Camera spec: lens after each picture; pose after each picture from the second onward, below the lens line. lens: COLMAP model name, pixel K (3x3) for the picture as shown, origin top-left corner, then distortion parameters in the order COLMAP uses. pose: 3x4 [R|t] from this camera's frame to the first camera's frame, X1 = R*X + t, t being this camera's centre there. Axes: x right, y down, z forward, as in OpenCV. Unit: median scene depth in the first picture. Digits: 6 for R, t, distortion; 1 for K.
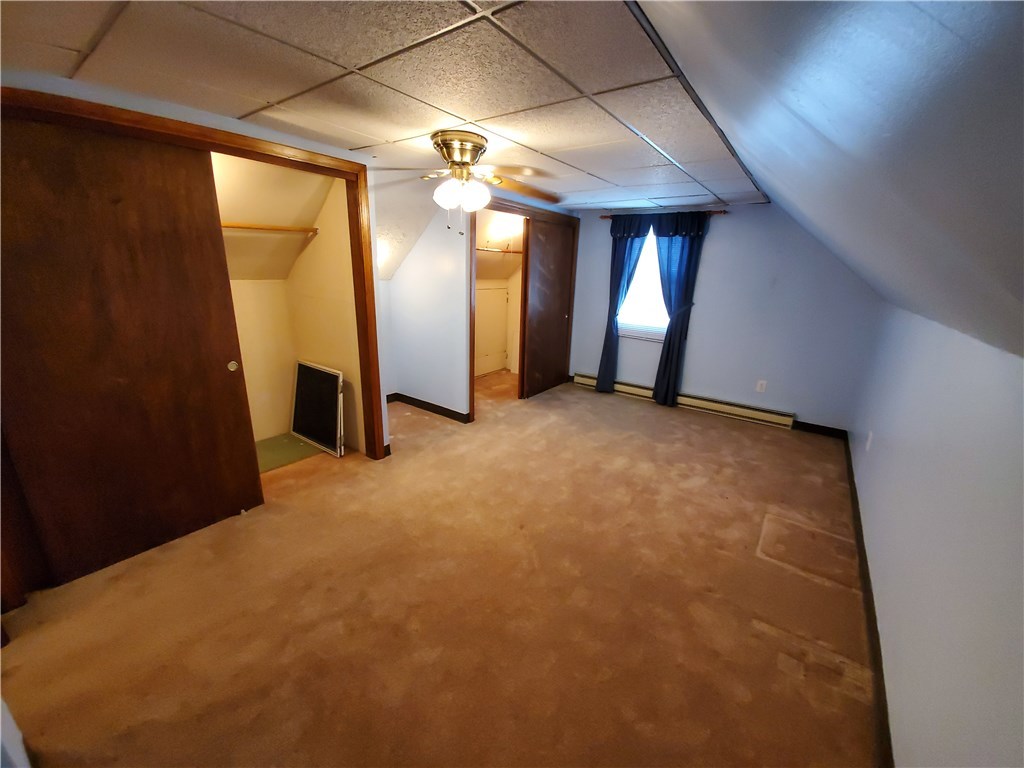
lens RADIAL K [[408.7, 0, 518.0], [0, 408.7, 381.3], [0, 0, 1]] dist [0.000388, -0.000057]
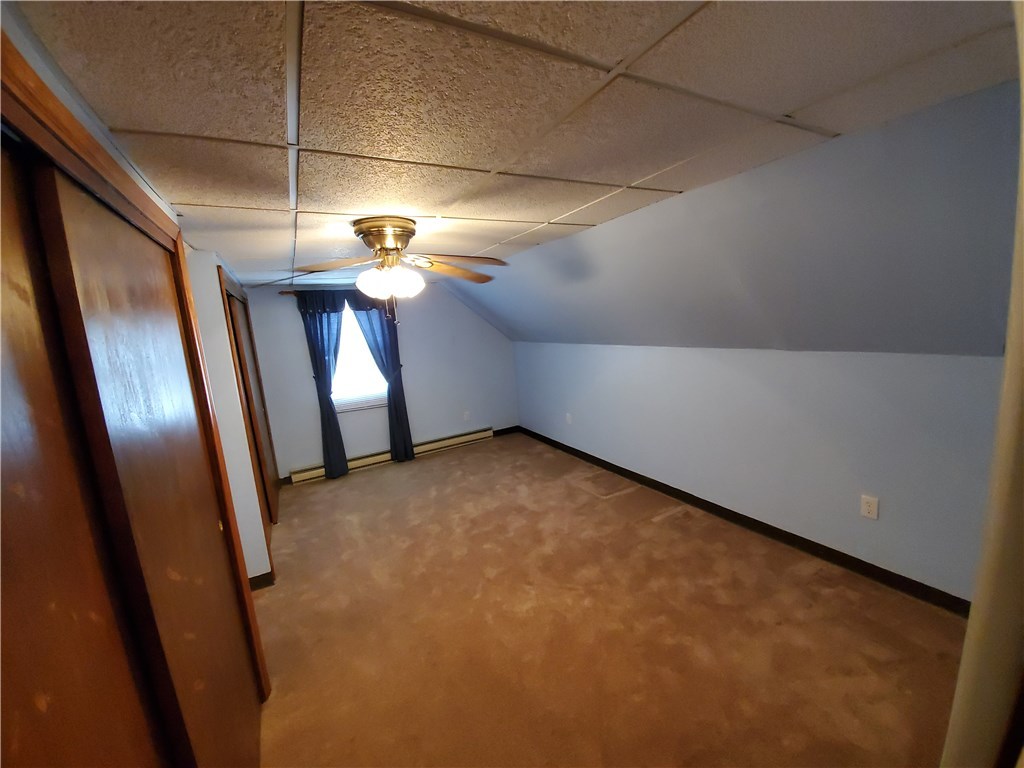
lens RADIAL K [[408.7, 0, 521.4], [0, 408.7, 379.4], [0, 0, 1]] dist [0.000388, -0.000057]
pose [[0.401839, -0.197825, 0.894087, -0.475409], [0.327965, 0.942707, 0.061182, -0.119015], [-0.854965, 0.268644, 0.443696, 0.232658]]
